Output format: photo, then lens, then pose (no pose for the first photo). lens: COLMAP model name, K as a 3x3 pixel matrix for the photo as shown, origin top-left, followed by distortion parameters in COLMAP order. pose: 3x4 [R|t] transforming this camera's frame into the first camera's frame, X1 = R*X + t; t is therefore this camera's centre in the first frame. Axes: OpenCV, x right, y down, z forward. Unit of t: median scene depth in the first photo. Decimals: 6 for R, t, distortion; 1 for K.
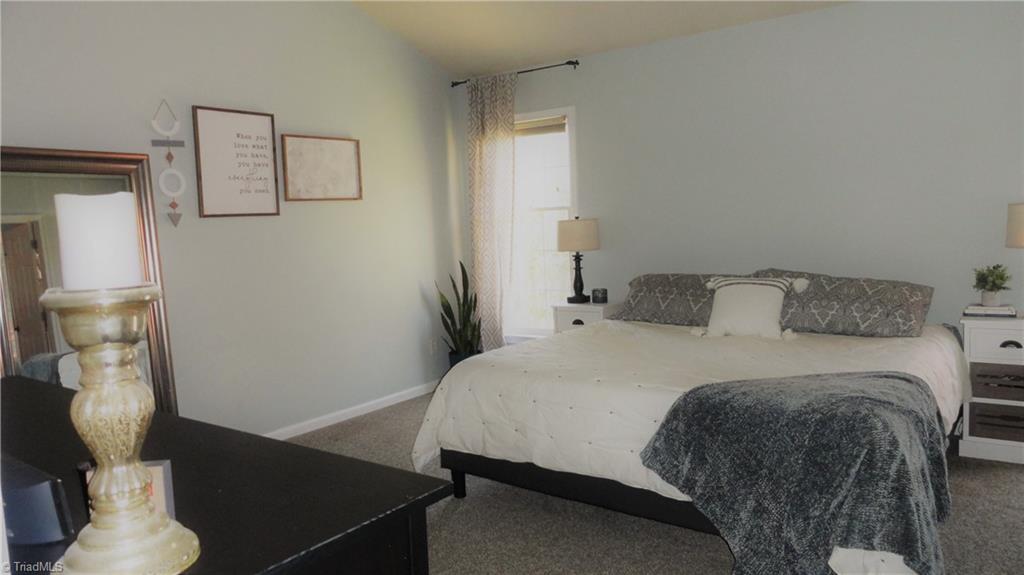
lens RADIAL K [[698.0, 0, 516.4], [0, 698.0, 286.9], [0, 0, 1]] dist [-0.000274, 0.001313]
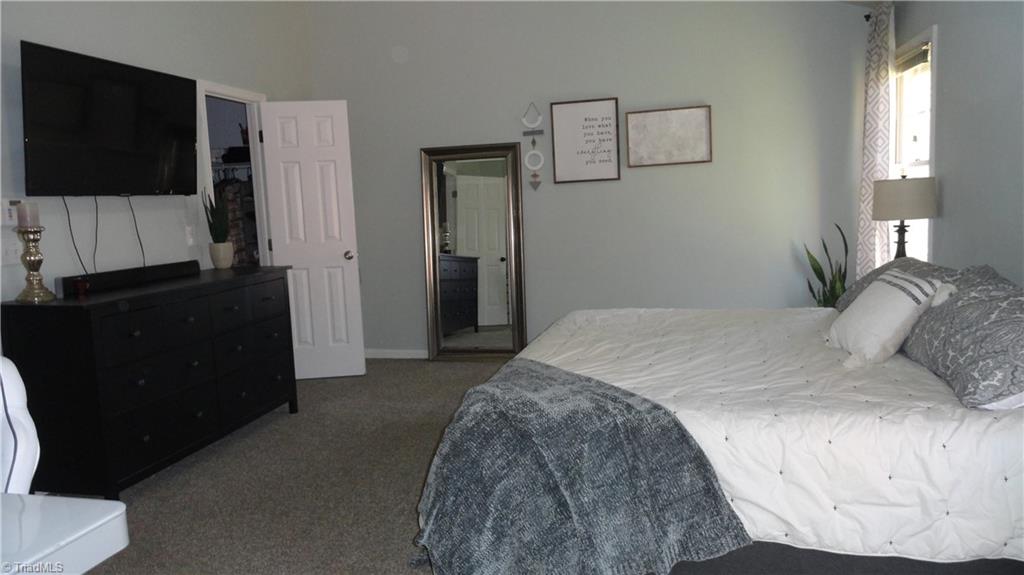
lens RADIAL K [[698.0, 0, 516.4], [0, 698.0, 286.9], [0, 0, 1]] dist [-0.000274, 0.001313]
pose [[0.393421, 0.135856, -0.909265, 0.747051], [-0.055651, 0.990727, 0.123948, -0.058737], [0.917672, 0.001837, 0.397334, 0.348113]]
